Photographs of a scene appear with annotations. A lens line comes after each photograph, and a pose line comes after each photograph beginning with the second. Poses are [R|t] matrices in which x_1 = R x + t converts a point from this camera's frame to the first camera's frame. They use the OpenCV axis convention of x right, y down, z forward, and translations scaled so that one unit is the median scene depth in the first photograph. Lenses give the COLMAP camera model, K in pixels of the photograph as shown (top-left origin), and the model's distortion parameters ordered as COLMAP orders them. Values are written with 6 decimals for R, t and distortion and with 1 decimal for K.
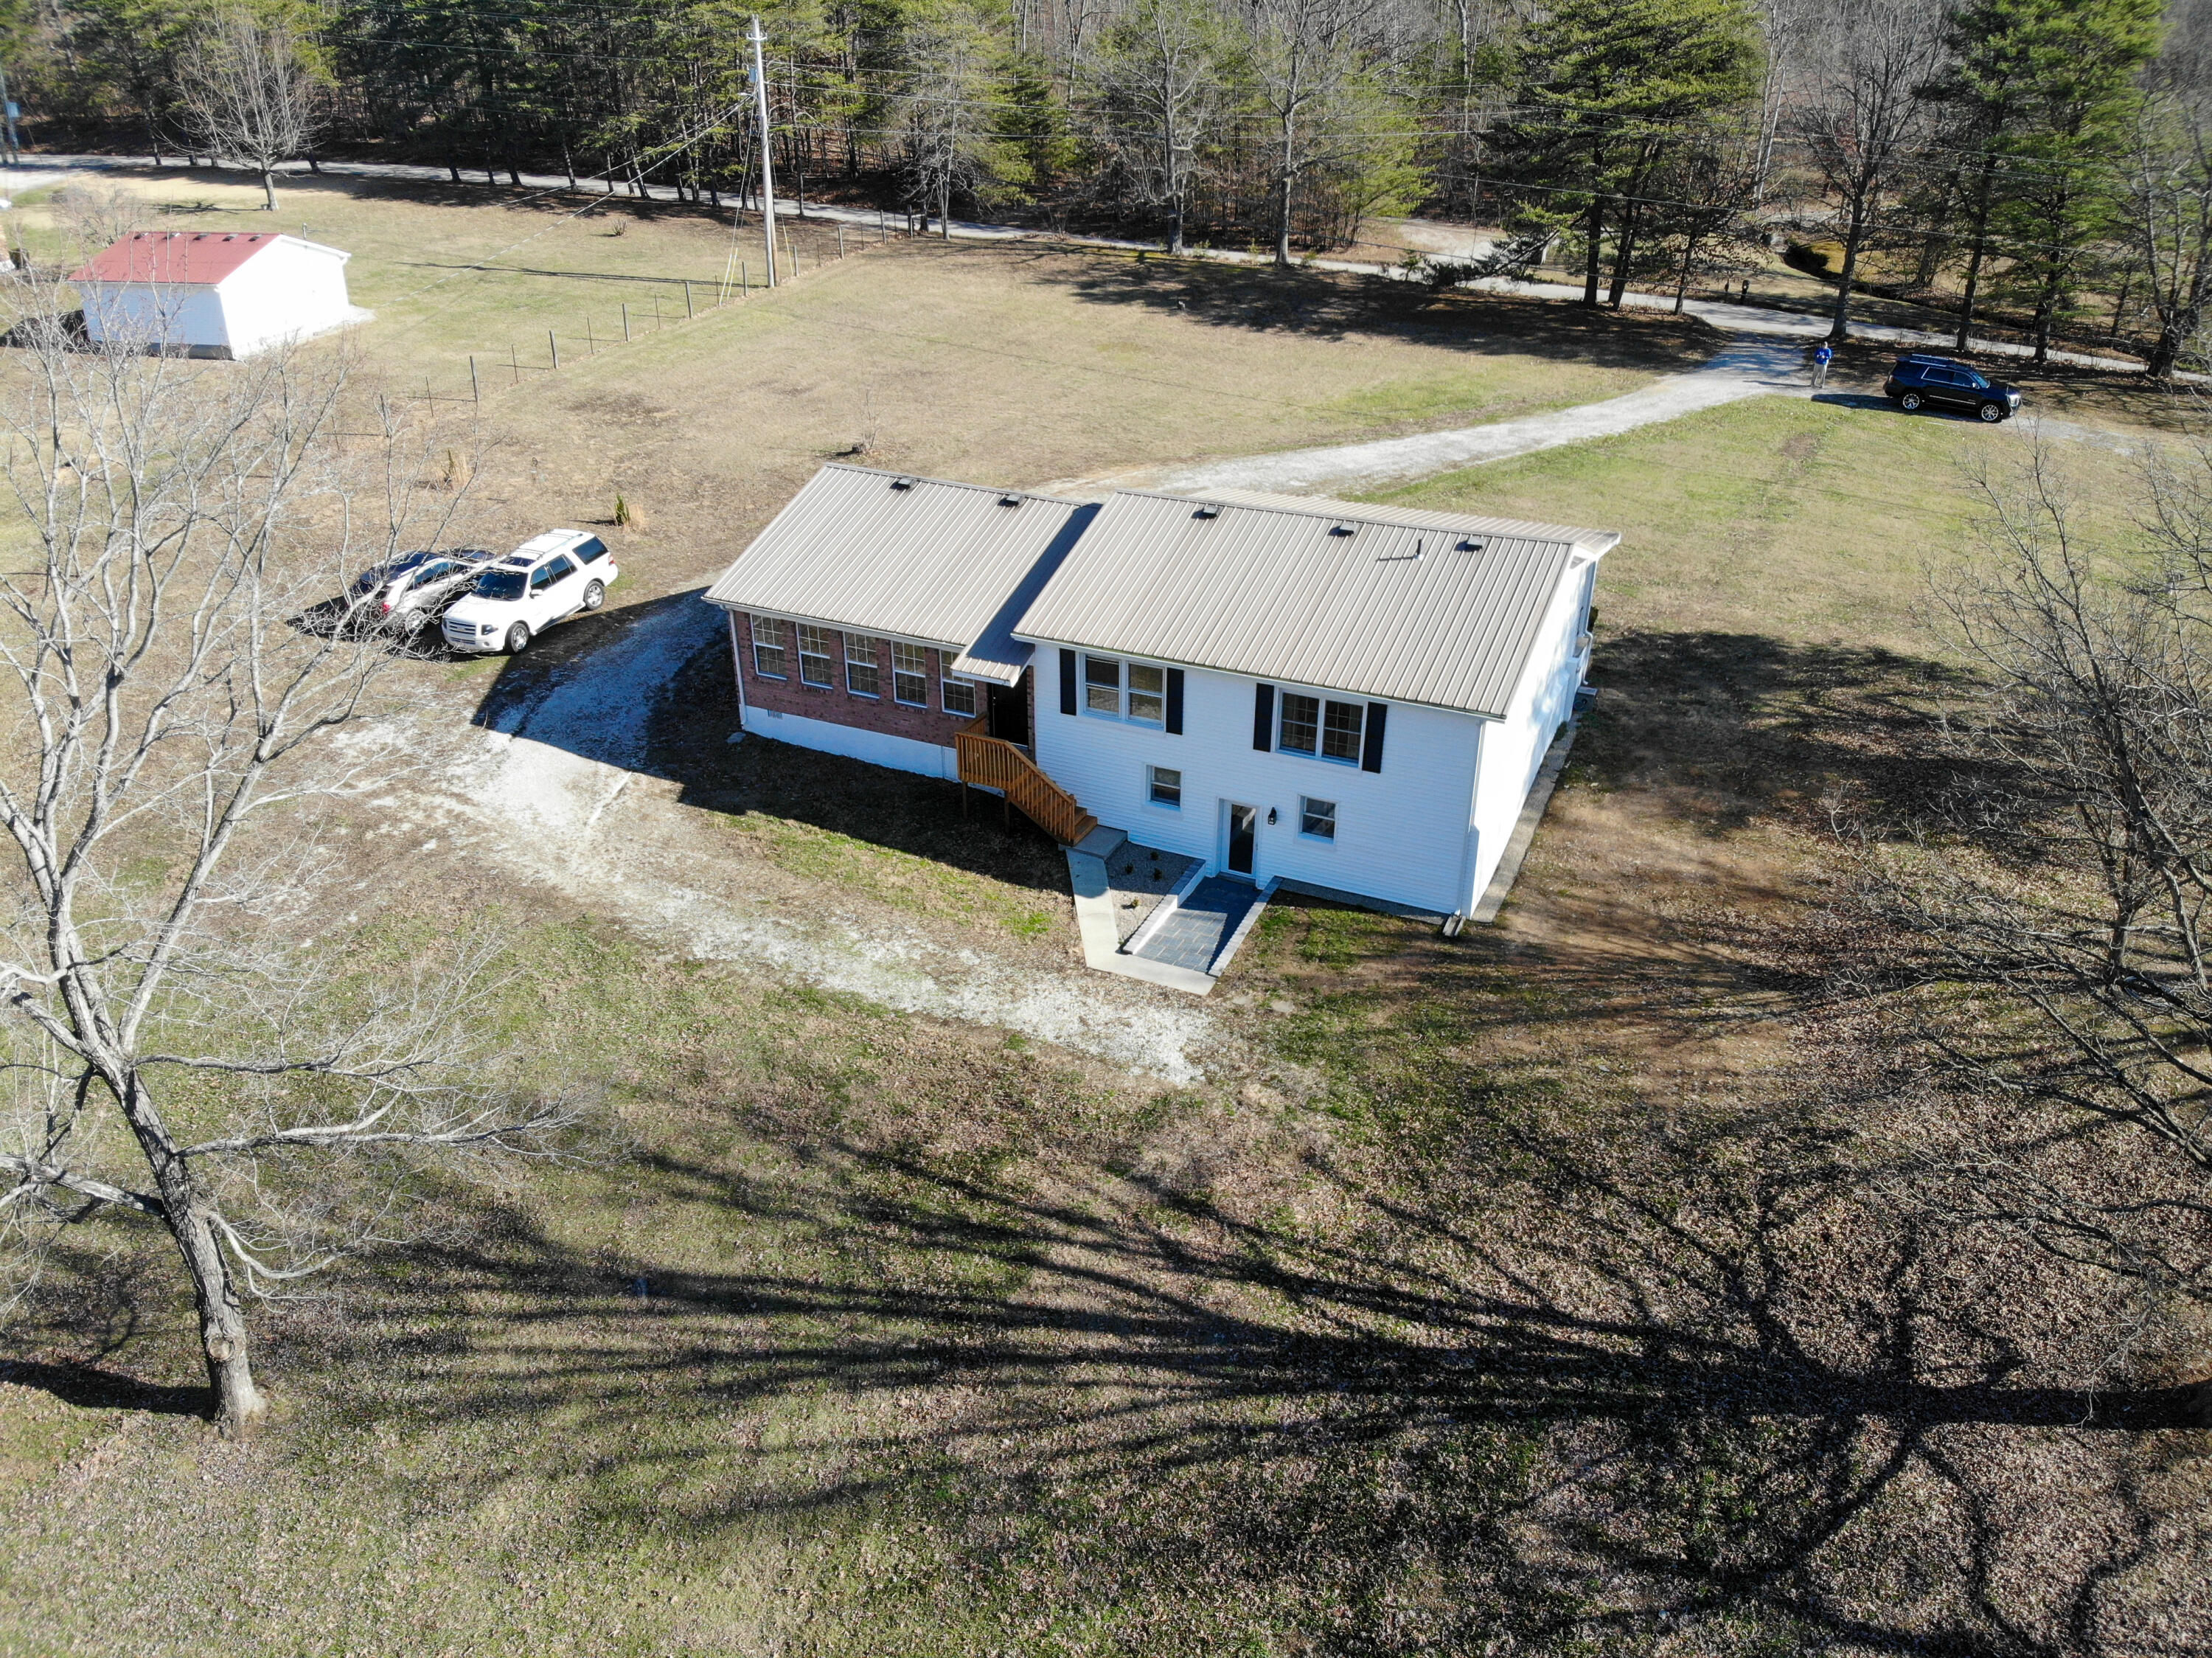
lens RADIAL K [[1606.9, 0, 1106.0], [0, 1606.9, 829.0], [0, 0, 1]] dist [0.181562, -0.432520]
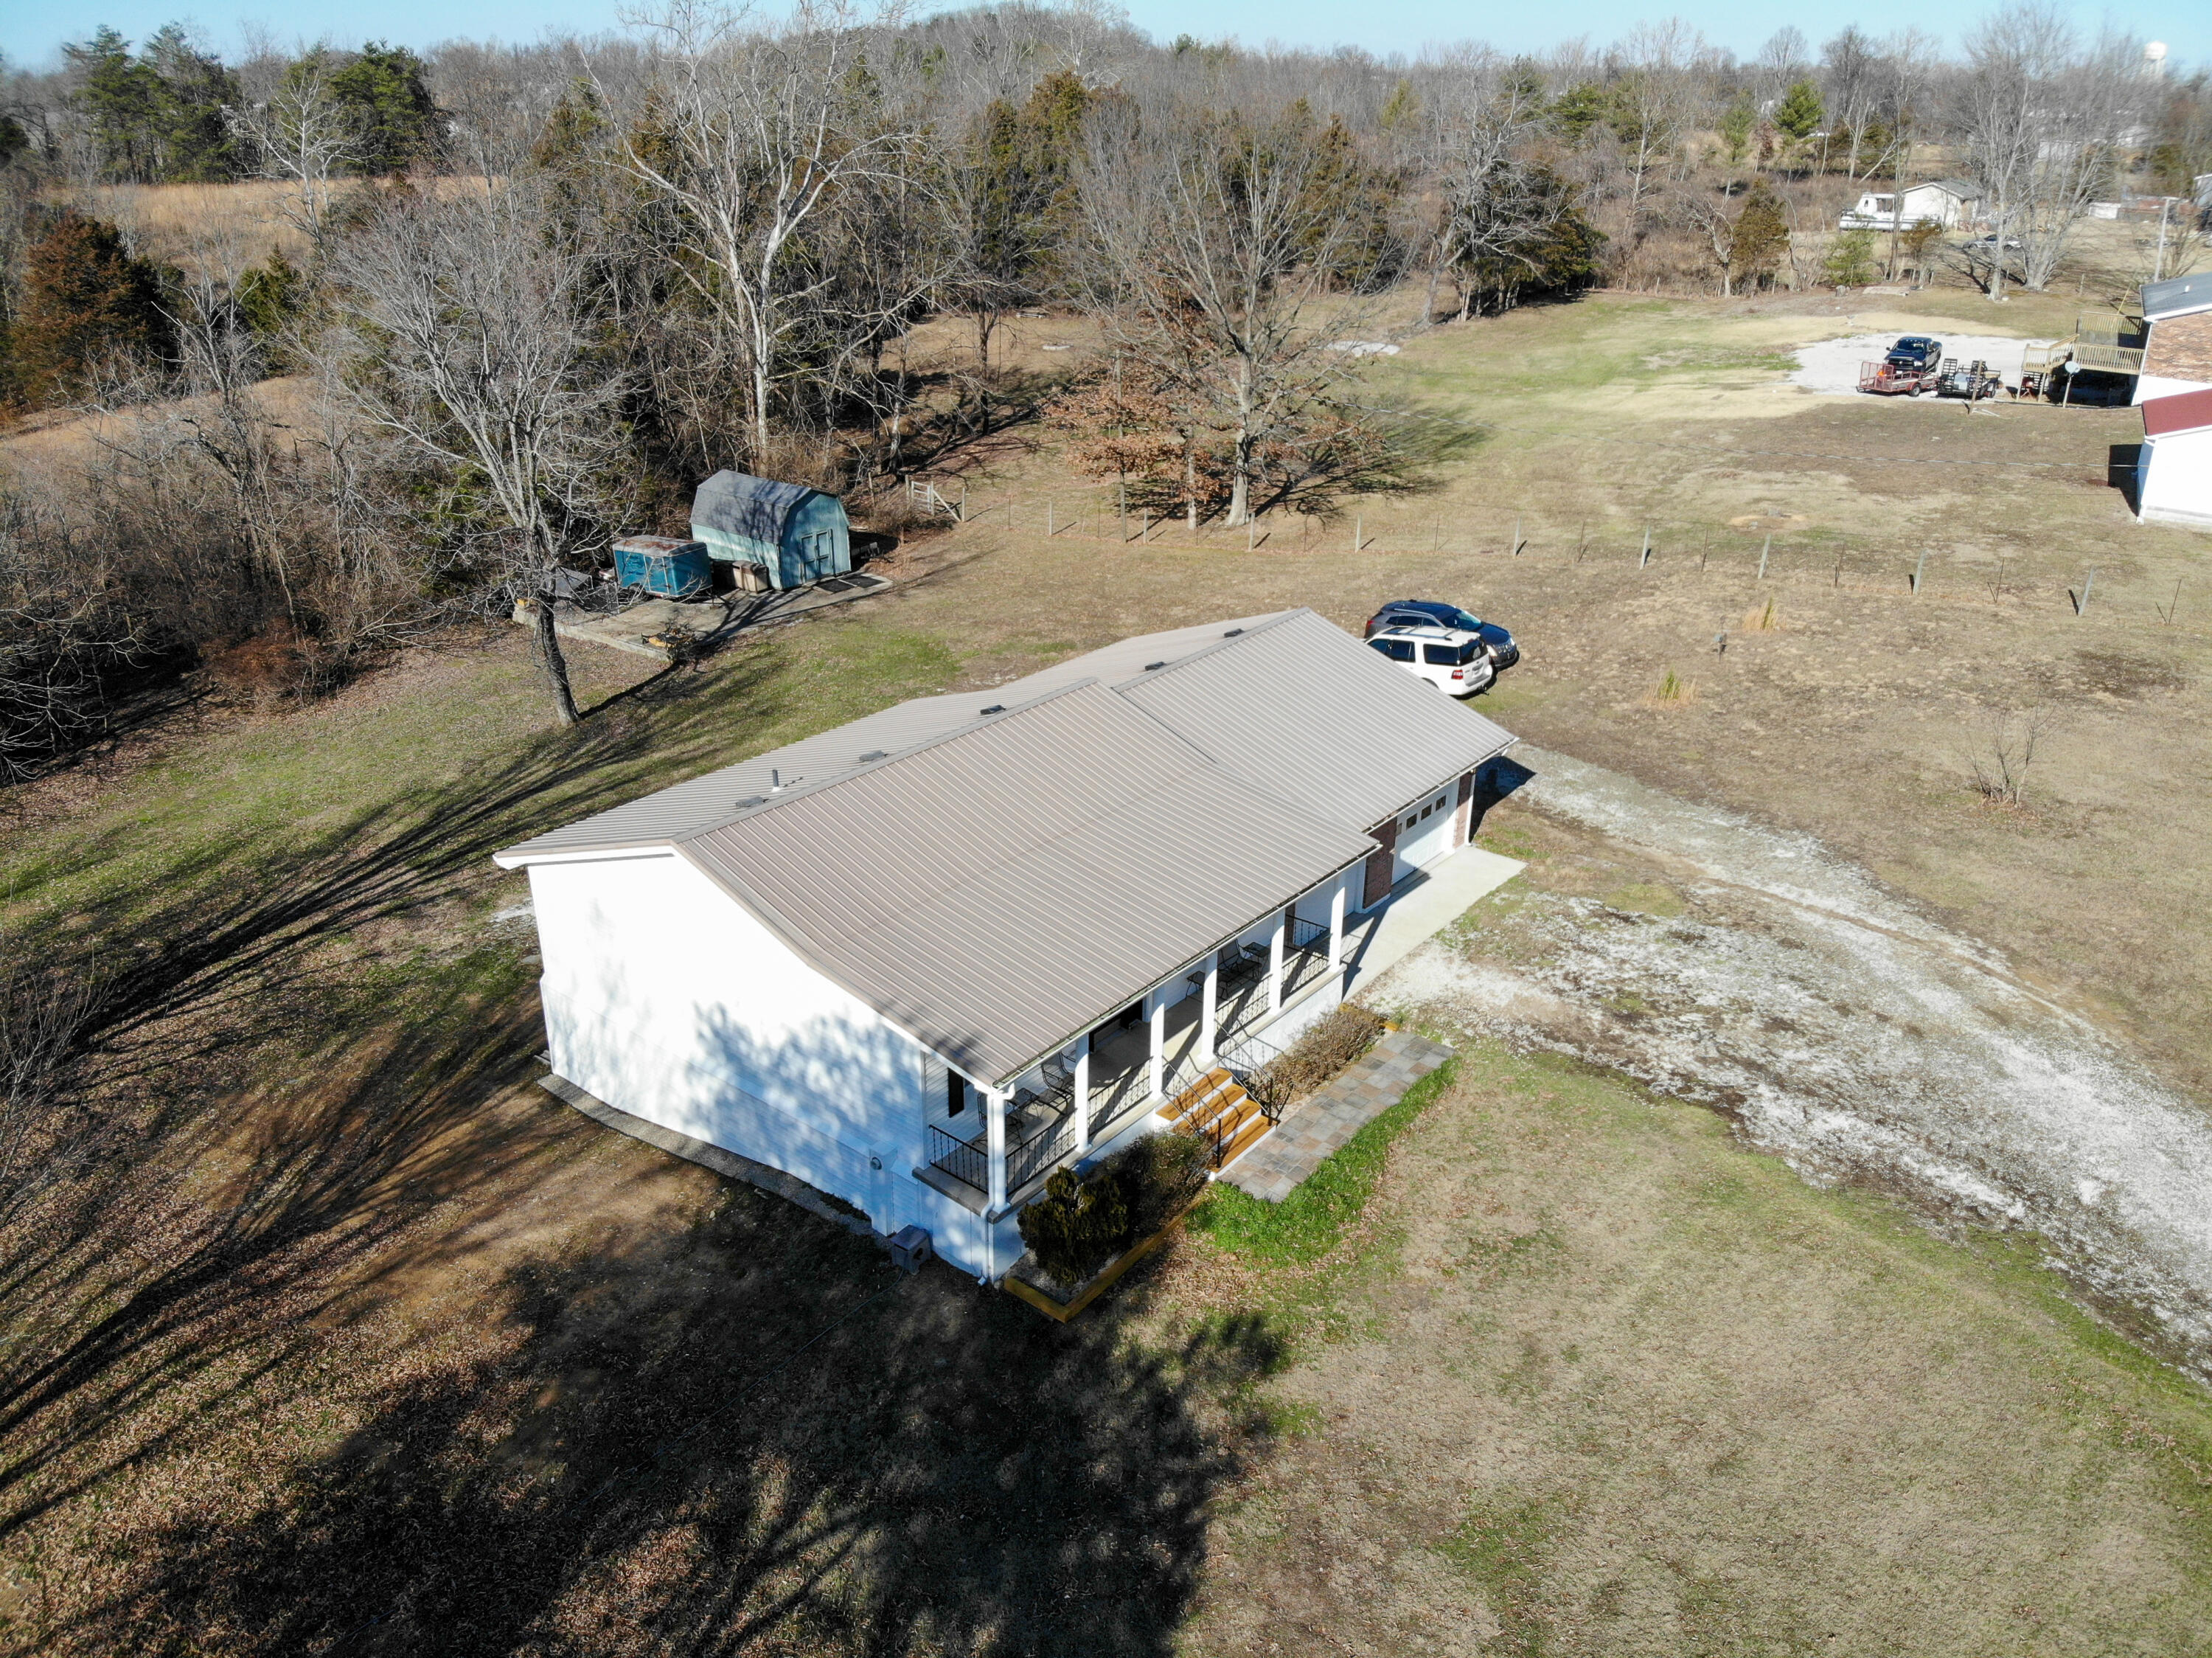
lens RADIAL K [[1649.2, 0, 1111.6], [0, 1649.2, 788.2], [0, 0, 1]] dist [0.074225, -0.199217]
pose [[-0.243947, 0.377219, -0.893418, 0.915588], [-0.451771, 0.770980, 0.448879, -0.631585], [0.858134, 0.513123, -0.017662, 1.169580]]
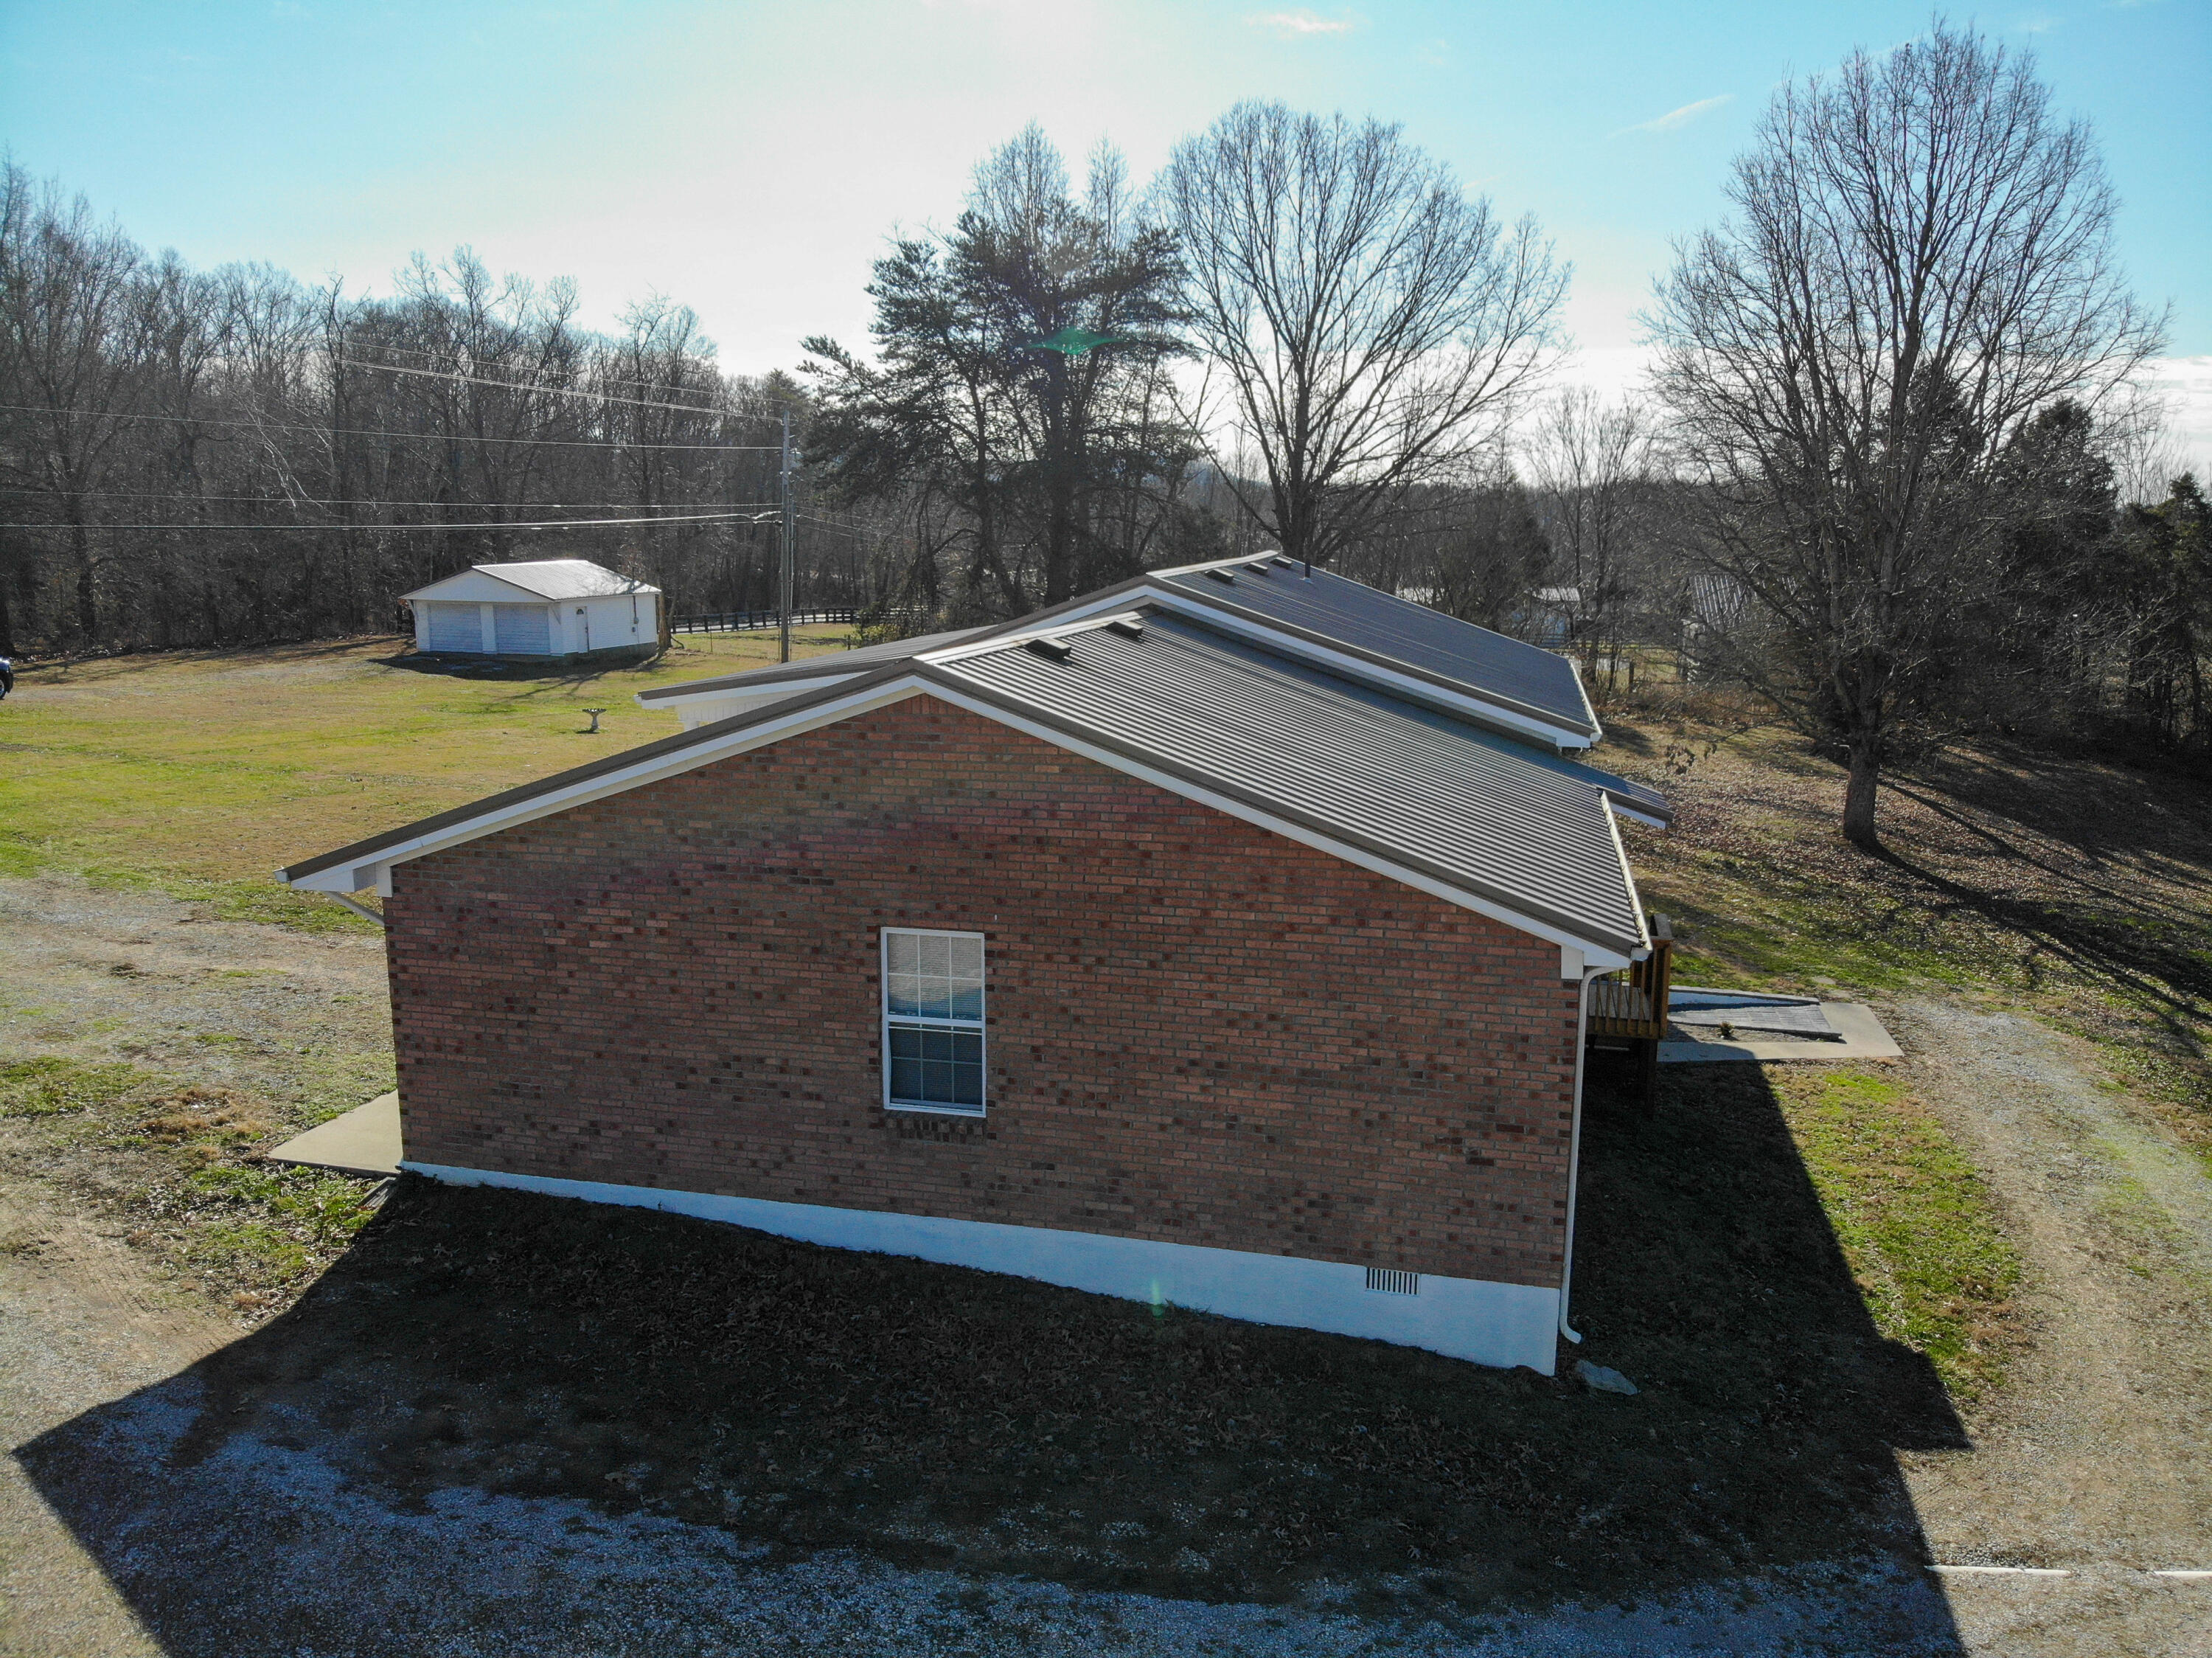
lens RADIAL K [[1690.5, 0, 1058.8], [0, 1690.5, 830.0], [0, 0, 1]] dist [0.079206, -0.203152]
pose [[-0.177378, -0.180486, 0.967451, -0.572878], [0.461958, 0.852739, 0.243784, -0.306730], [-0.868983, 0.490164, -0.067880, 1.207131]]
